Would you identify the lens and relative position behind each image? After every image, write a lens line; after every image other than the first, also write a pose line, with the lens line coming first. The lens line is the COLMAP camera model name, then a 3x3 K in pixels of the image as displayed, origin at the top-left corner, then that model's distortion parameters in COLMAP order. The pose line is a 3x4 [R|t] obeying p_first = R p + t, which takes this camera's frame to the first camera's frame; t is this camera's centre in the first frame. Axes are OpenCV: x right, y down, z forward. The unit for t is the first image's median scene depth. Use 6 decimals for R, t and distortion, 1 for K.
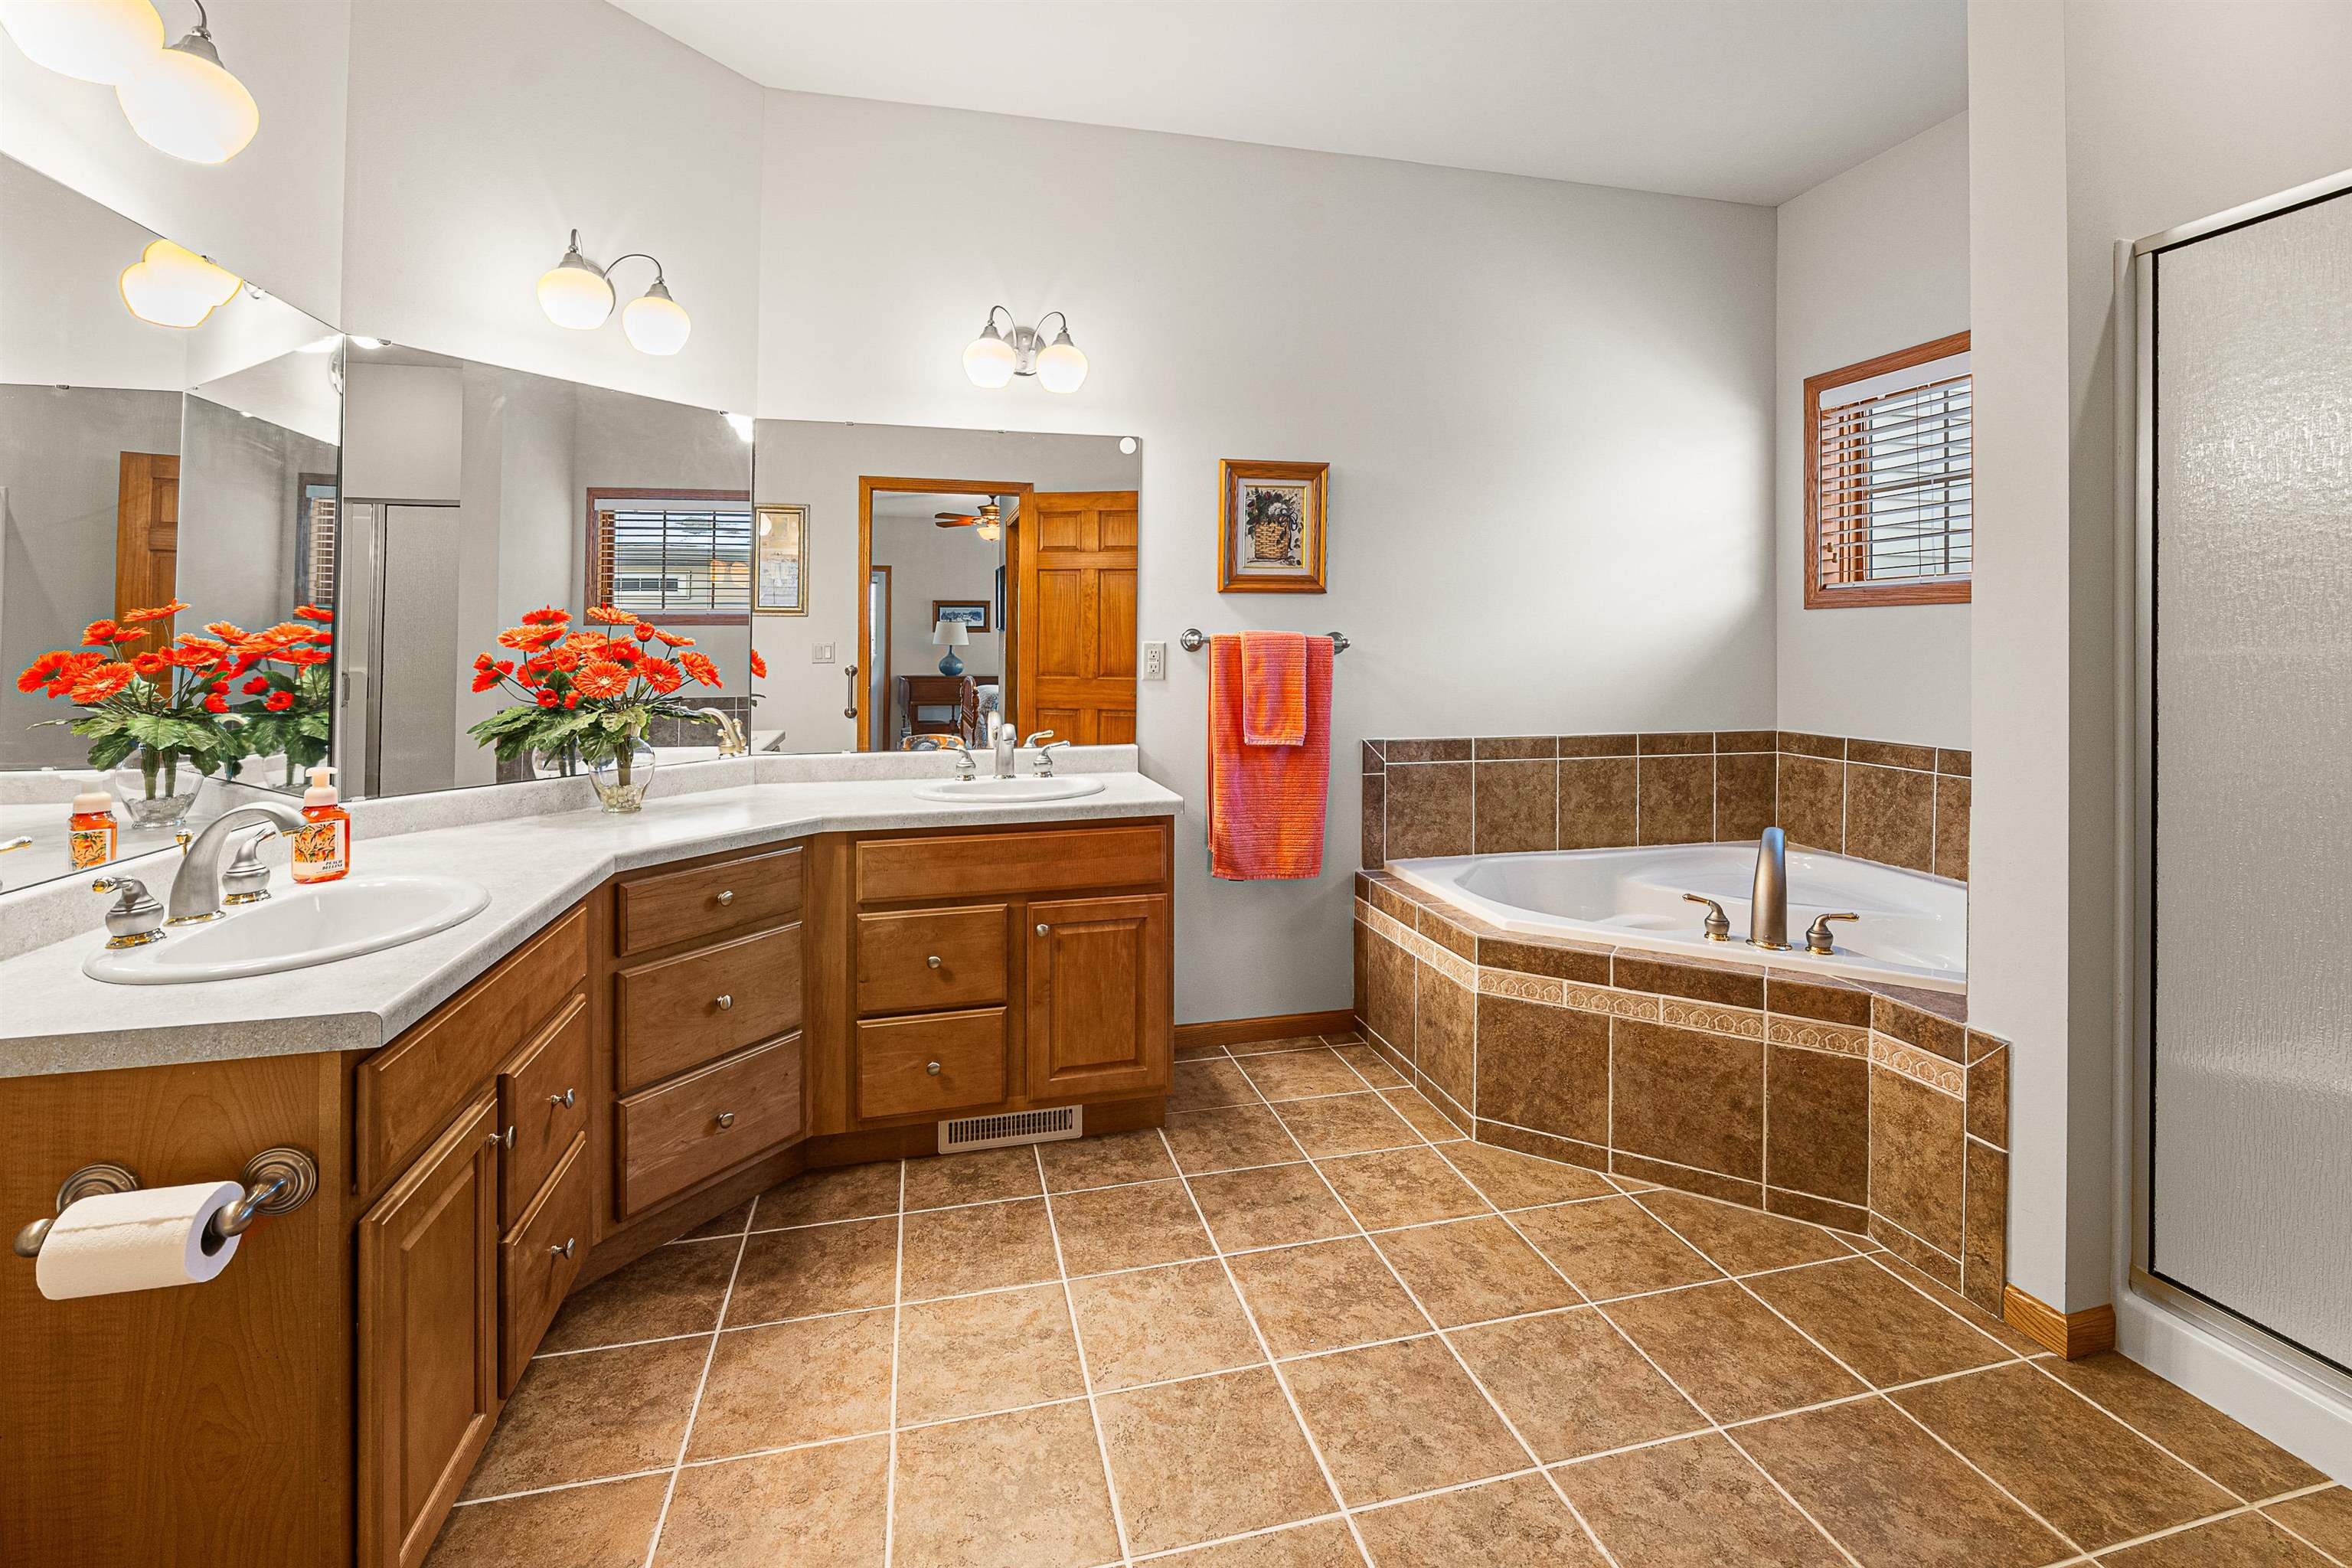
lens RADIAL K [[1013.7, 0, 1180.4], [0, 1013.7, 777.1], [0, 0, 1]] dist [-0.012401, 0.001056]
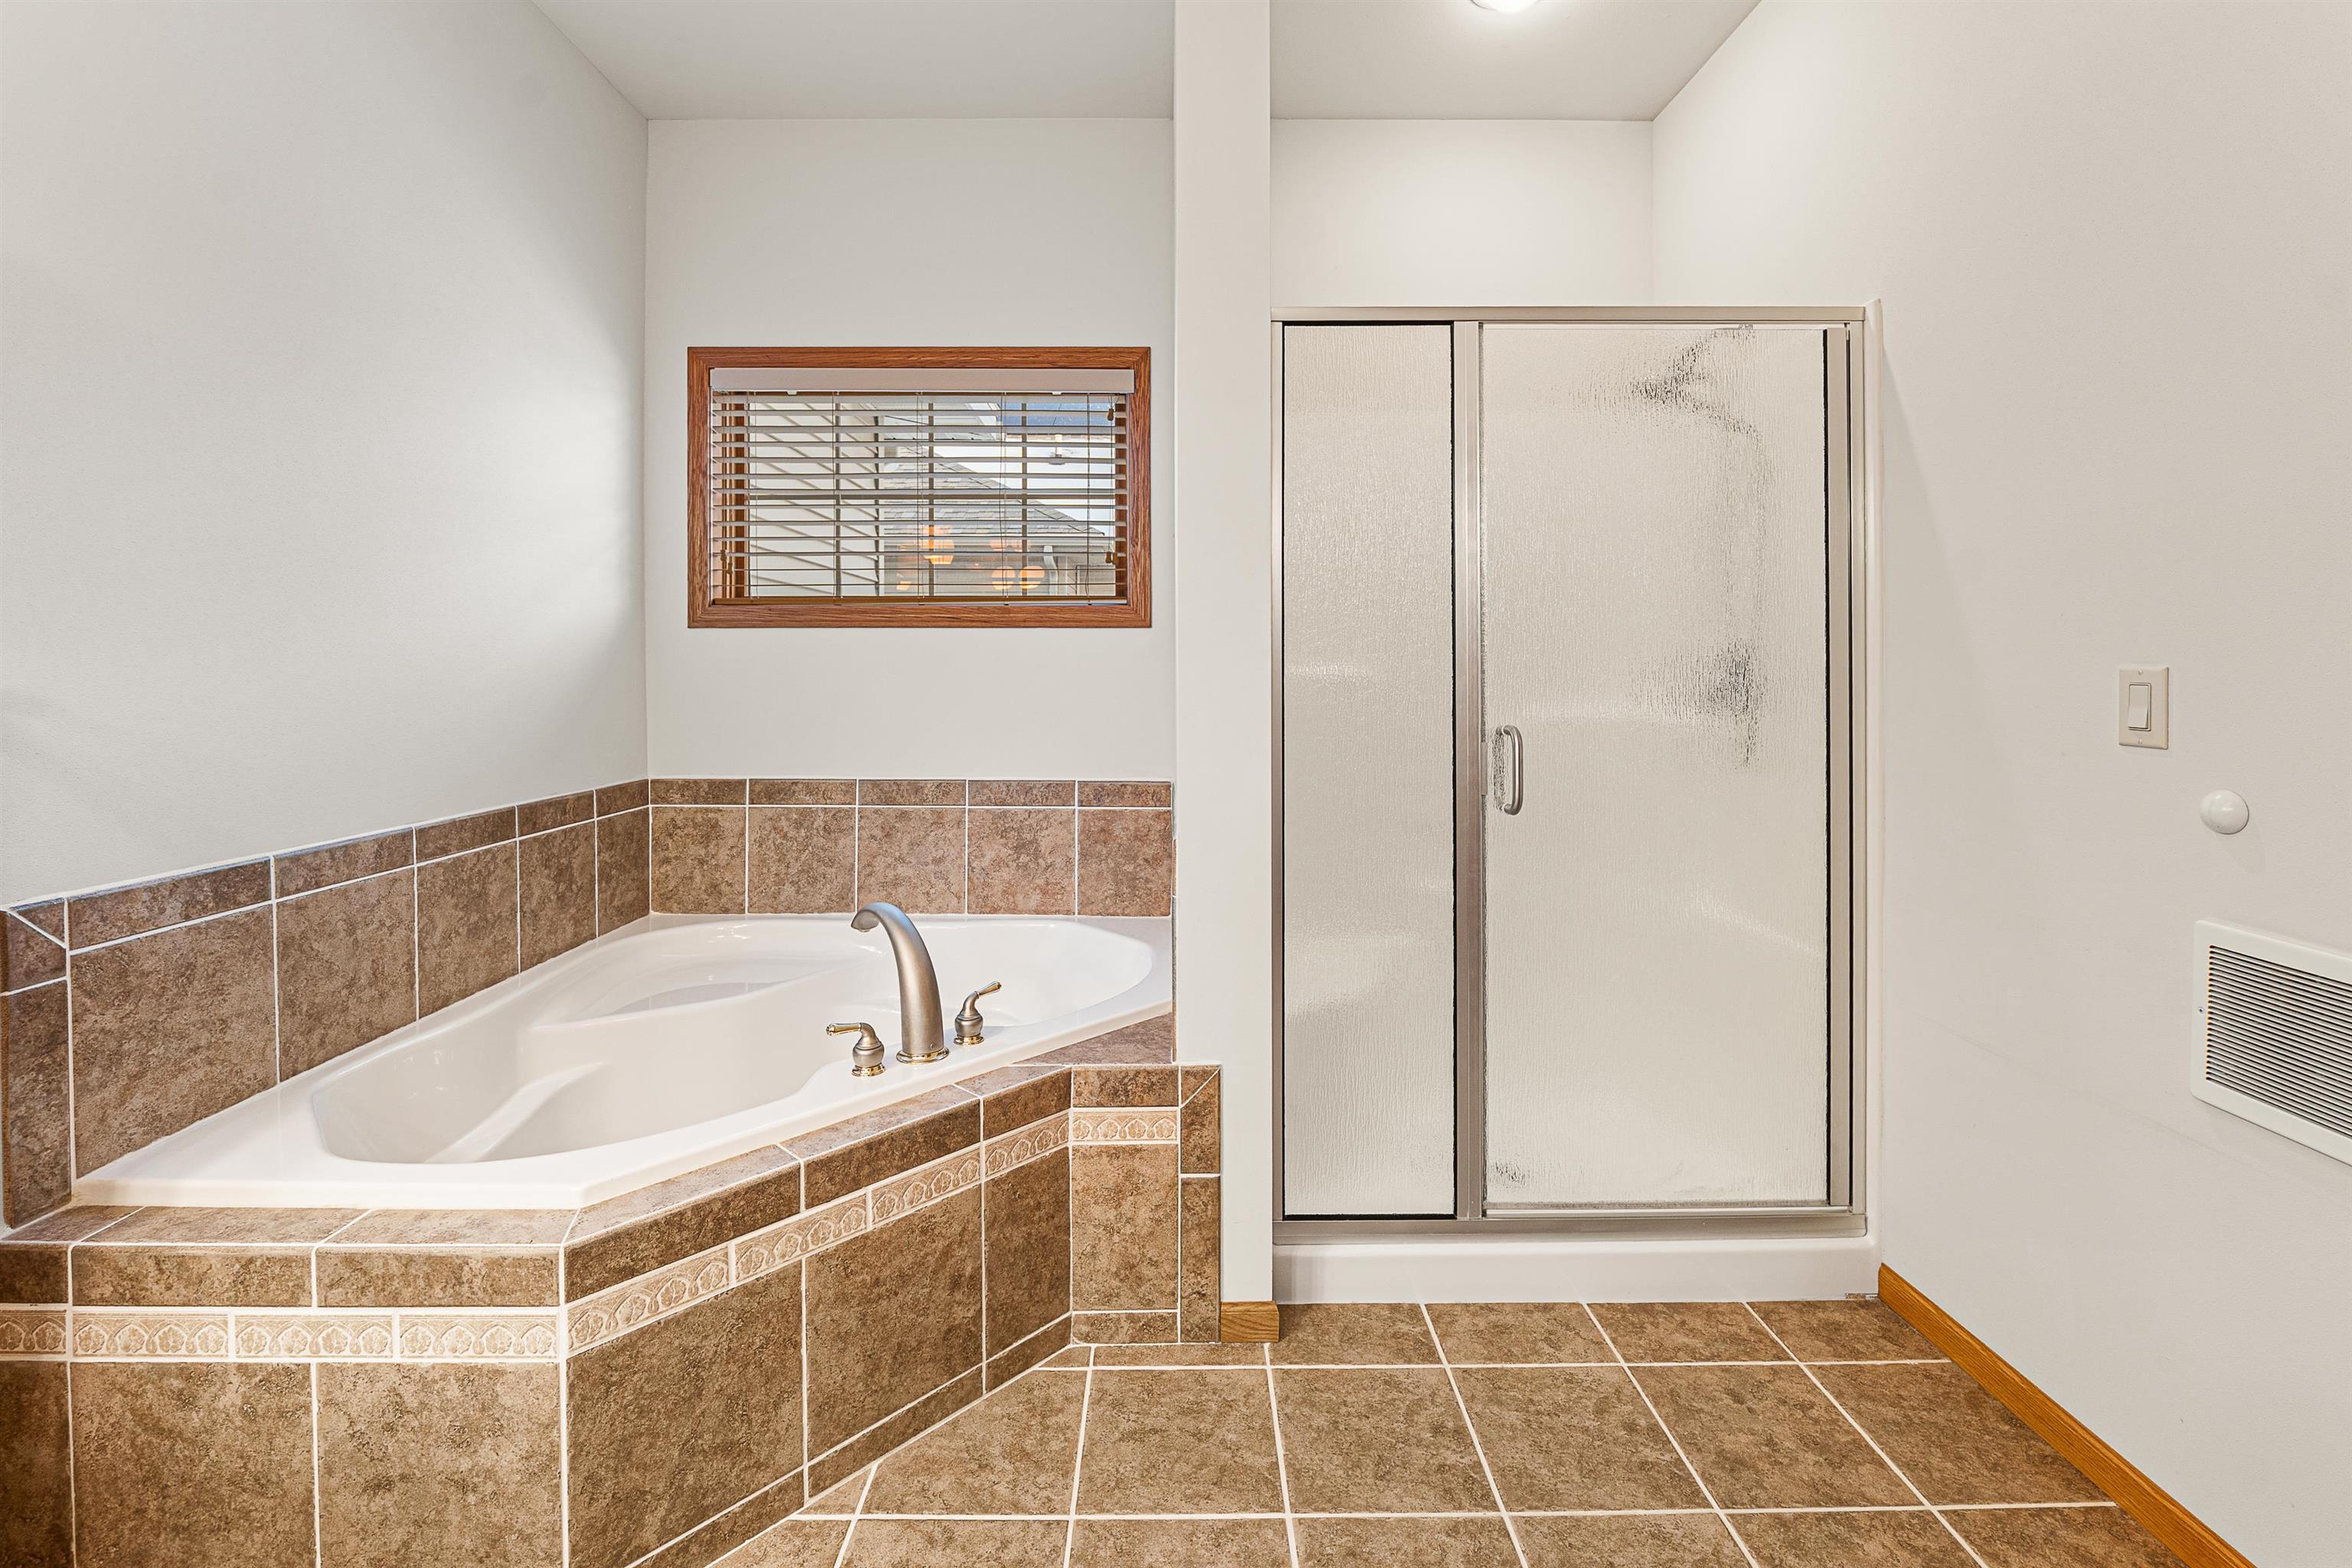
lens RADIAL K [[1013.7, 0, 1163.8], [0, 1013.7, 709.4], [0, 0, 1]] dist [-0.012401, 0.001056]
pose [[0.237698, -0.037018, 0.970634, -0.107960], [0.126044, 0.992000, 0.006967, -0.072642], [-0.963127, 0.120686, 0.240462, 0.552302]]
